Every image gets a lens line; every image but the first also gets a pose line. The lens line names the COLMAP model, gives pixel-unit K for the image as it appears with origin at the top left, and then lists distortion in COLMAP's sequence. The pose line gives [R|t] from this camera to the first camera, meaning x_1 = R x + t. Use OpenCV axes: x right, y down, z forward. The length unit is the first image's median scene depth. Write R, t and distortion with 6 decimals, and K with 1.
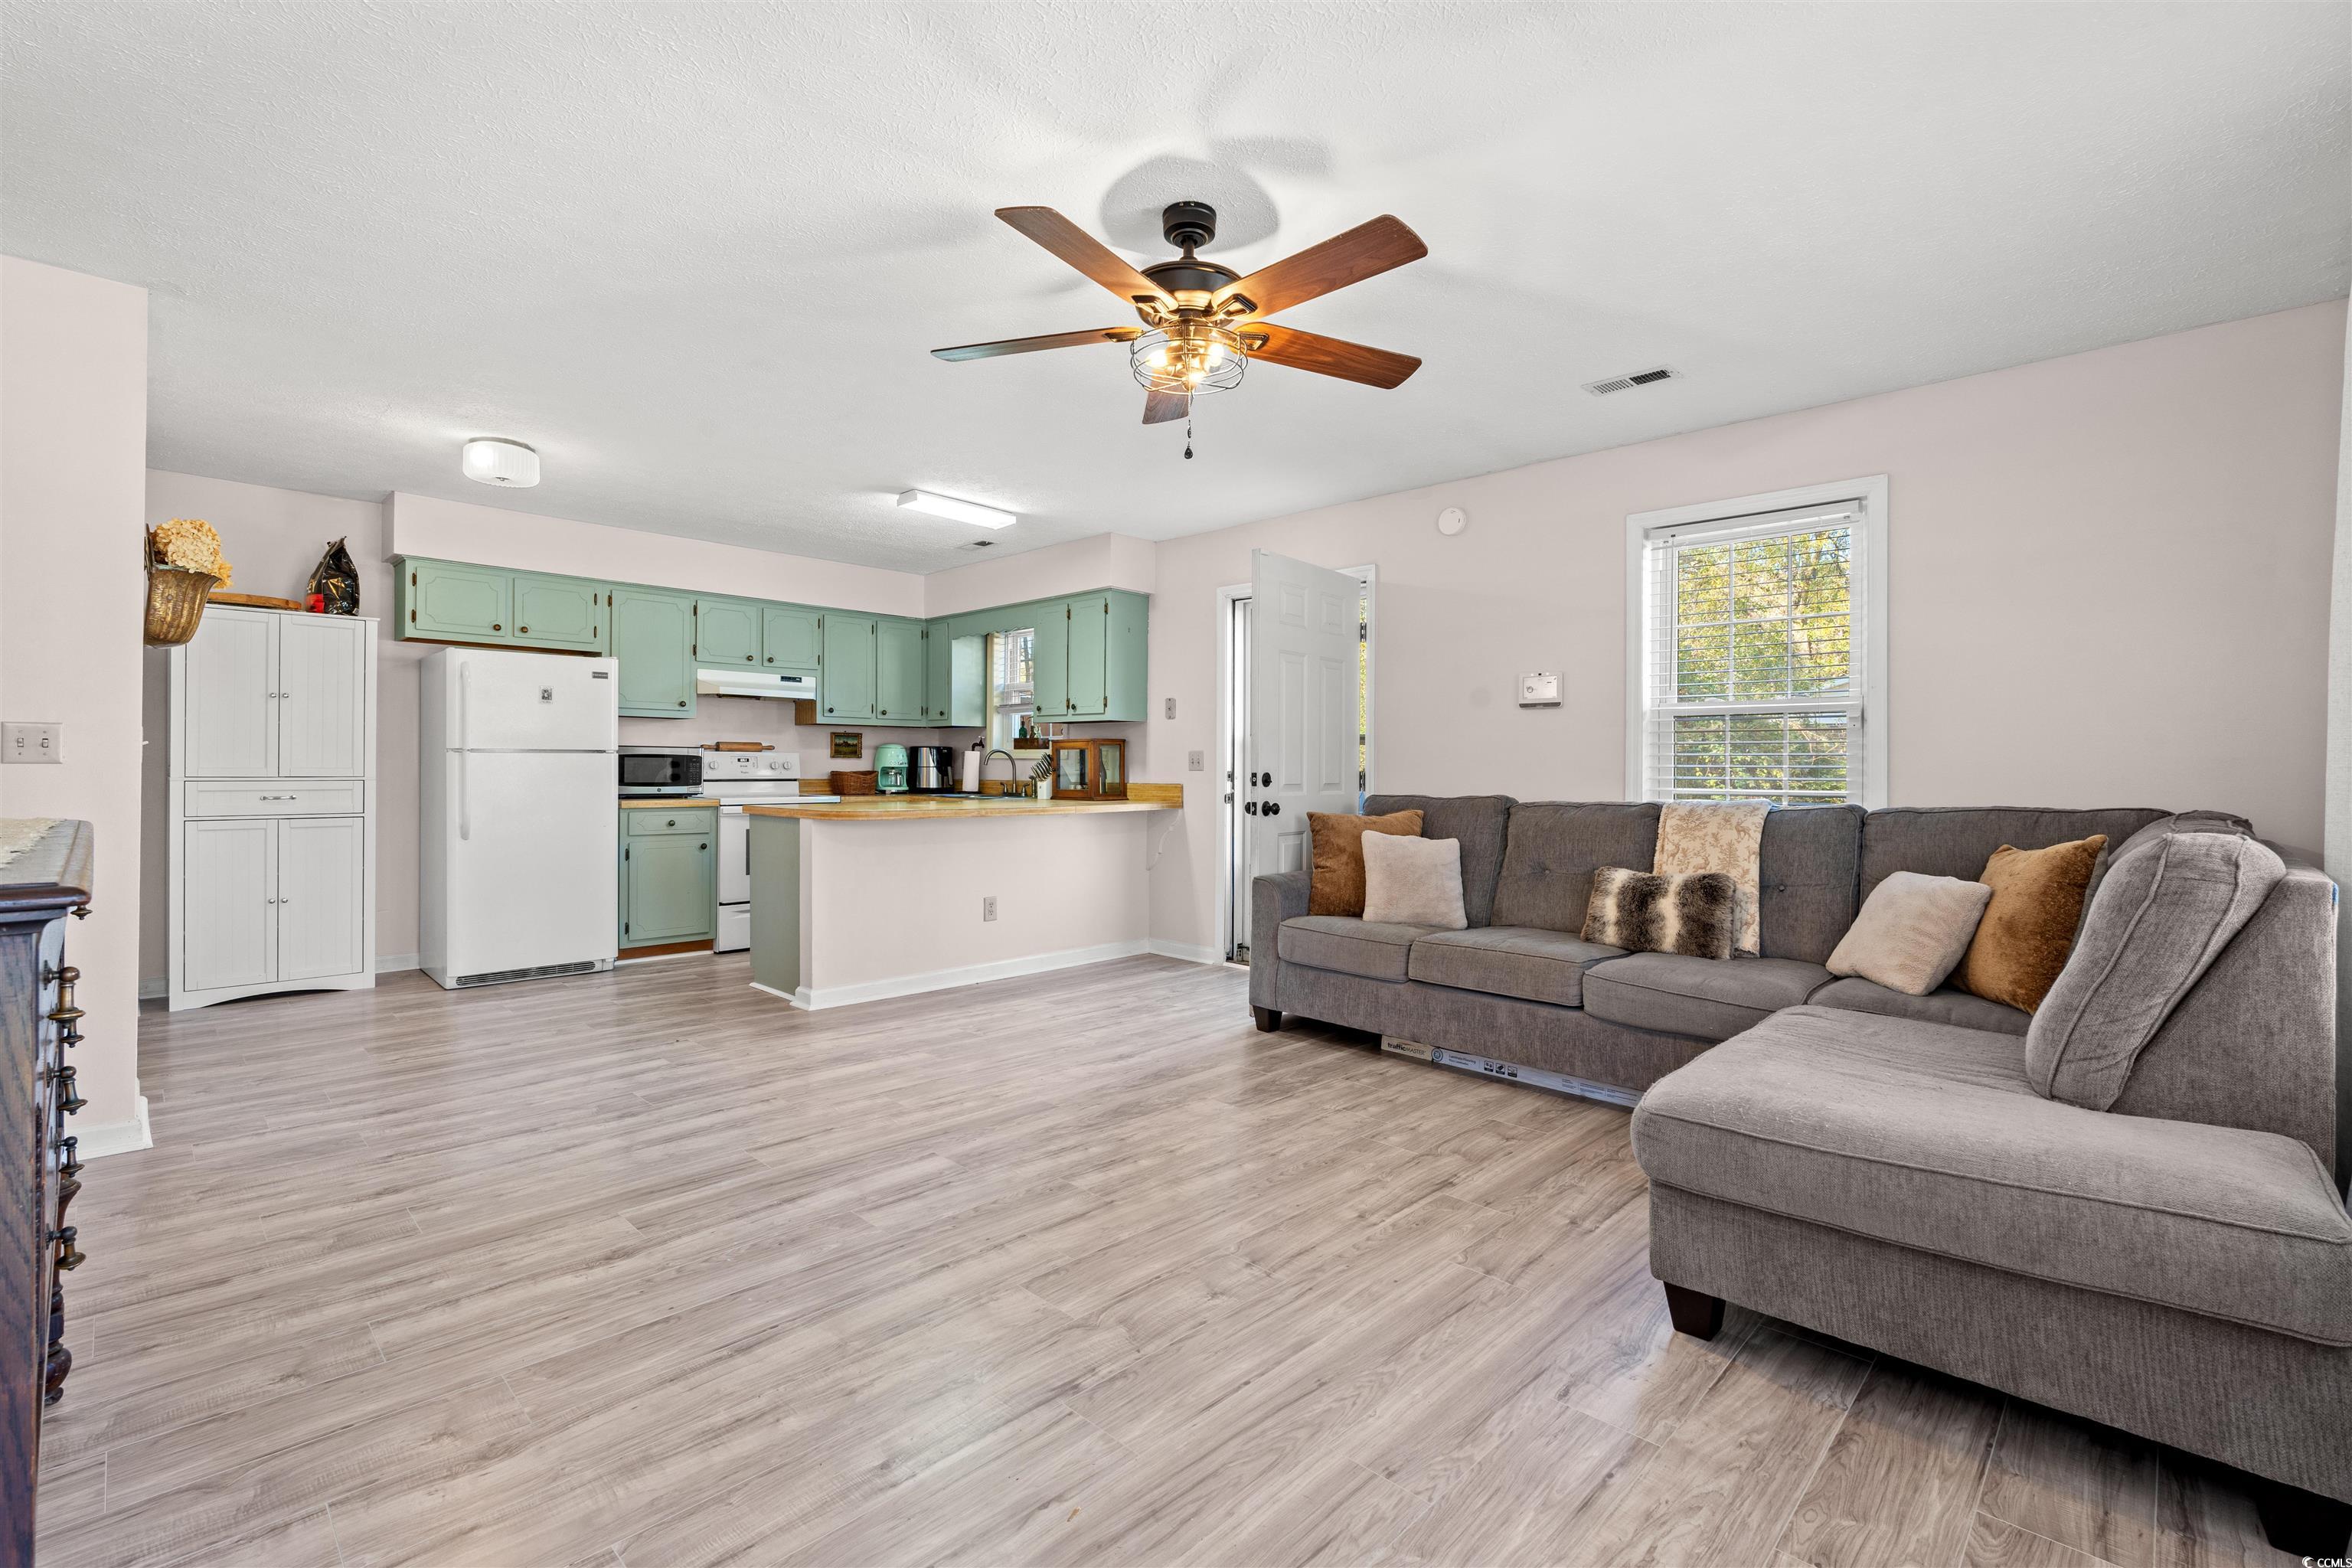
lens RADIAL K [[1042.8, 0, 1177.2], [0, 1042.8, 767.3], [0, 0, 1]] dist [-0.001526, -0.000114]
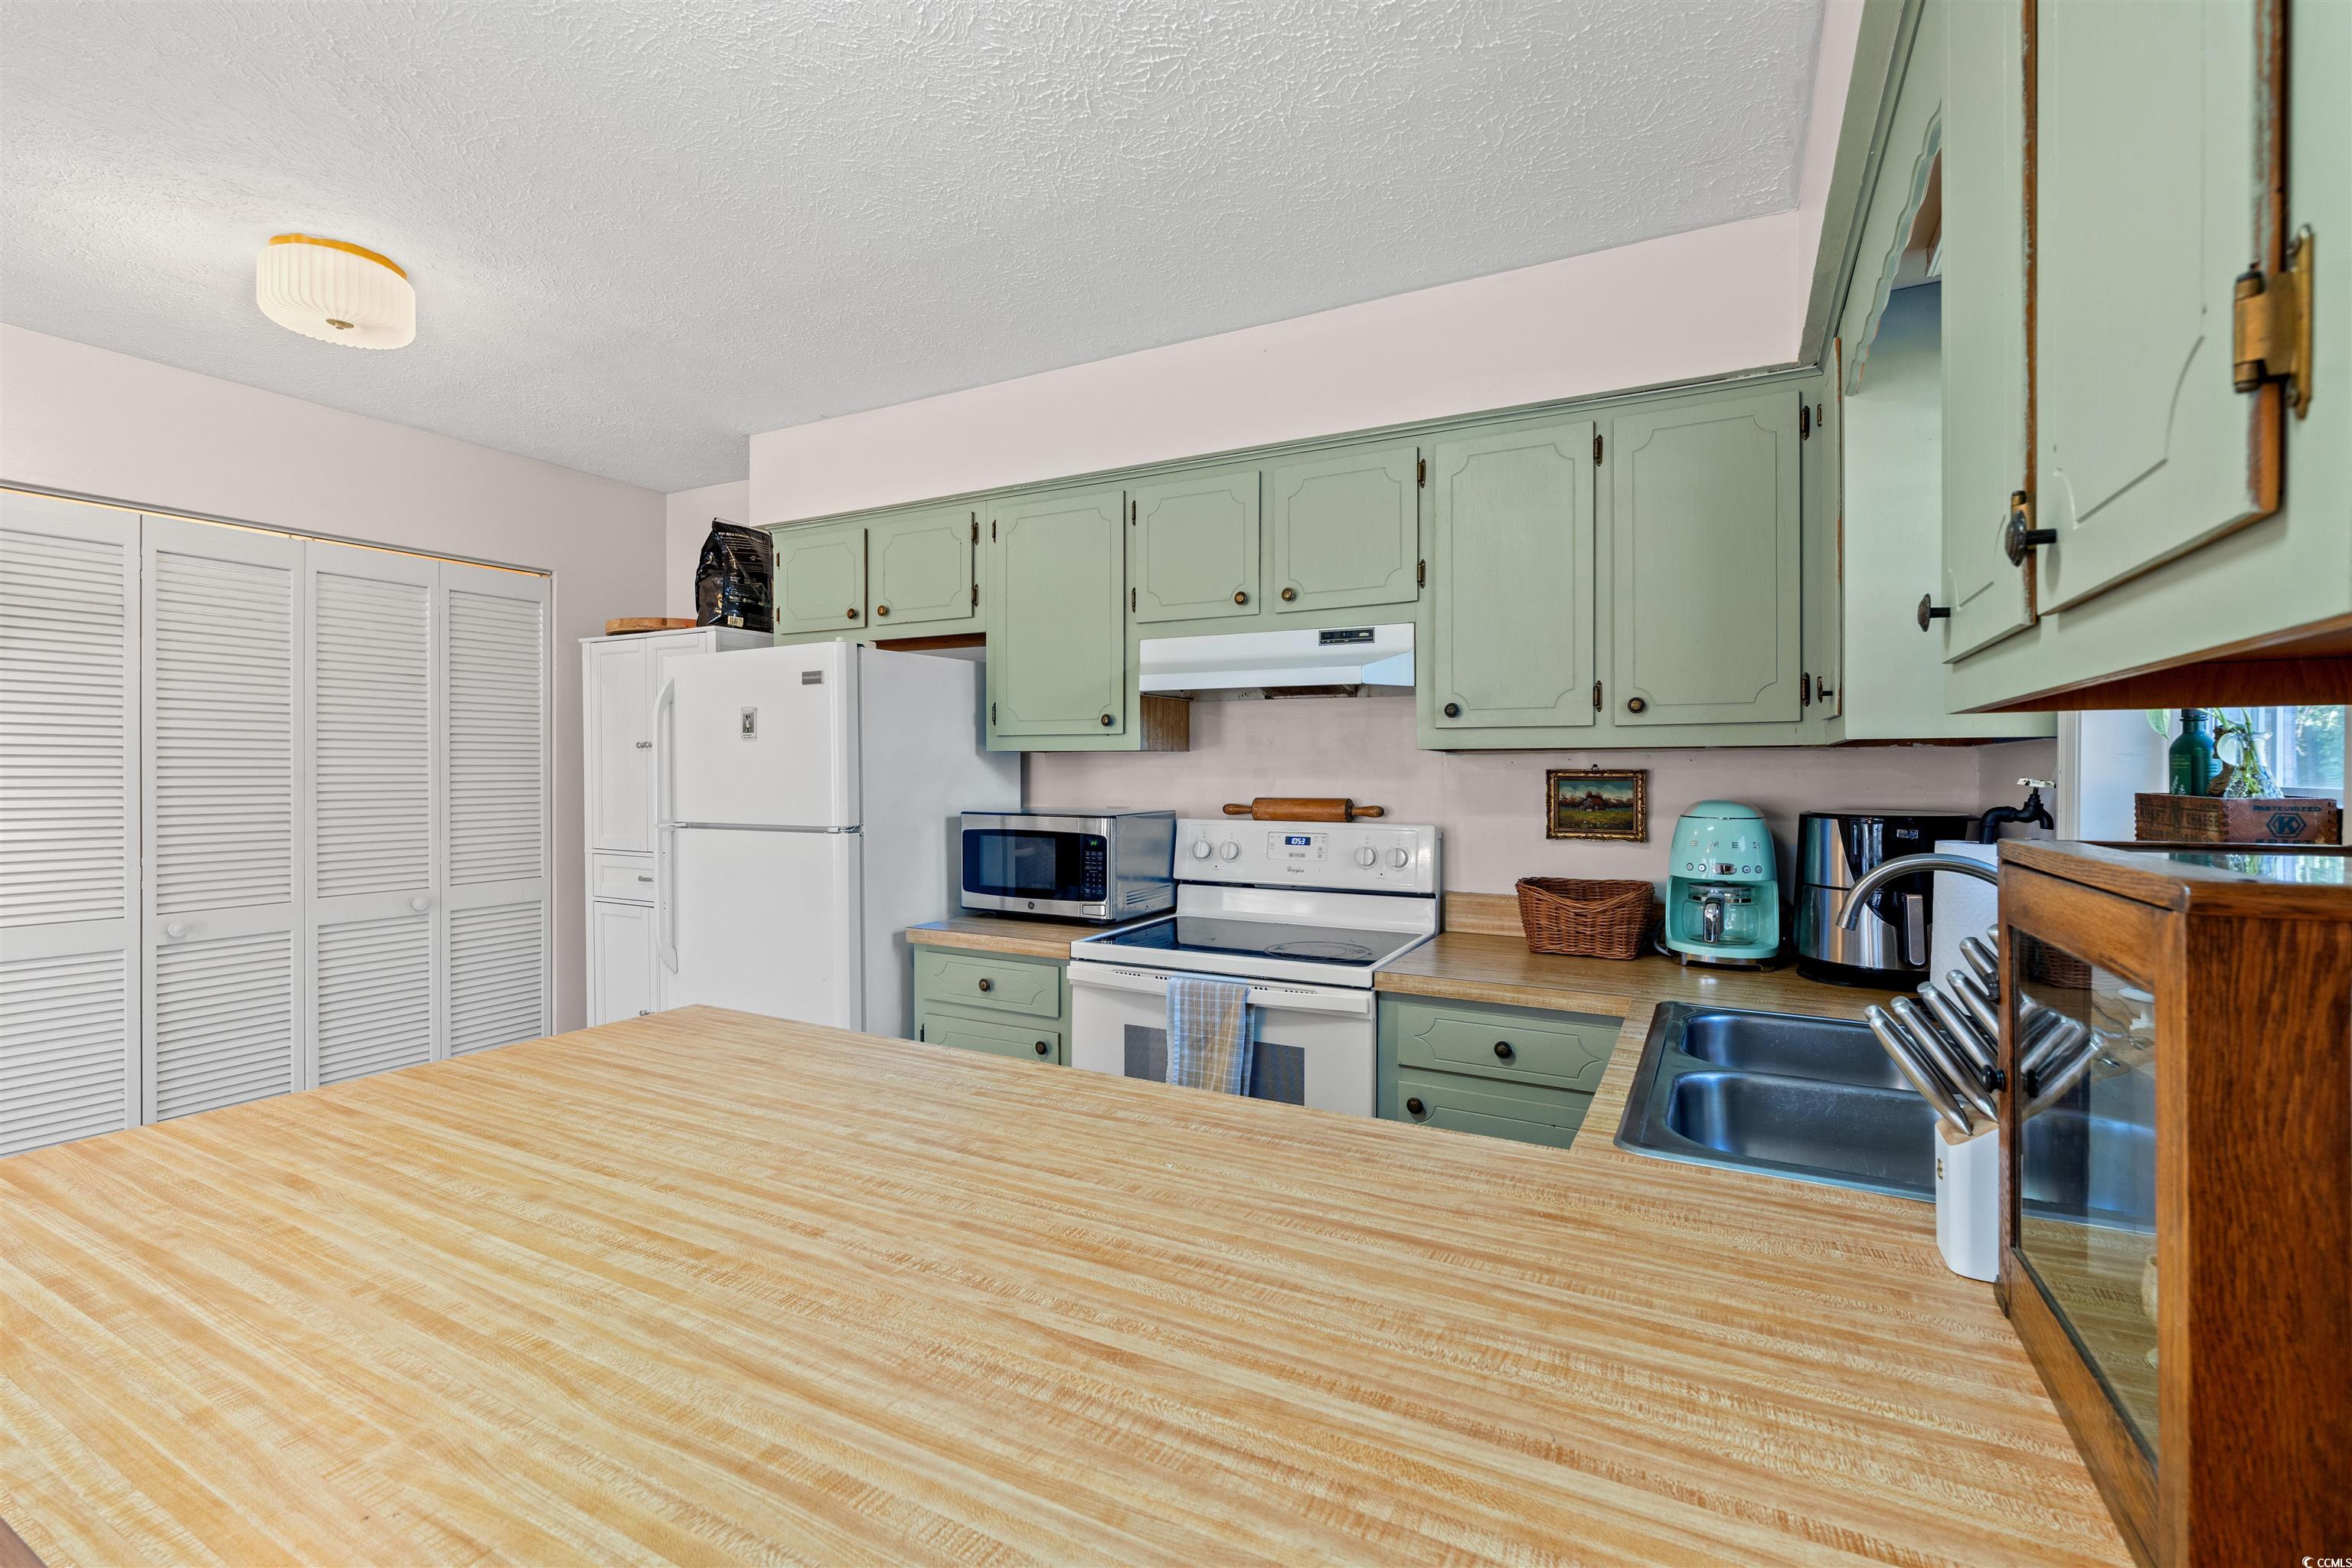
lens RADIAL K [[1027.3, 0, 1172.1], [0, 1027.3, 775.7], [0, 0, 1]] dist [-0.002523, -0.000531]
pose [[0.279782, -0.000102, -0.960064, -0.037859], [-0.002552, 0.999996, -0.000850, -0.045783], [0.960060, 0.002688, 0.279781, 1.151822]]
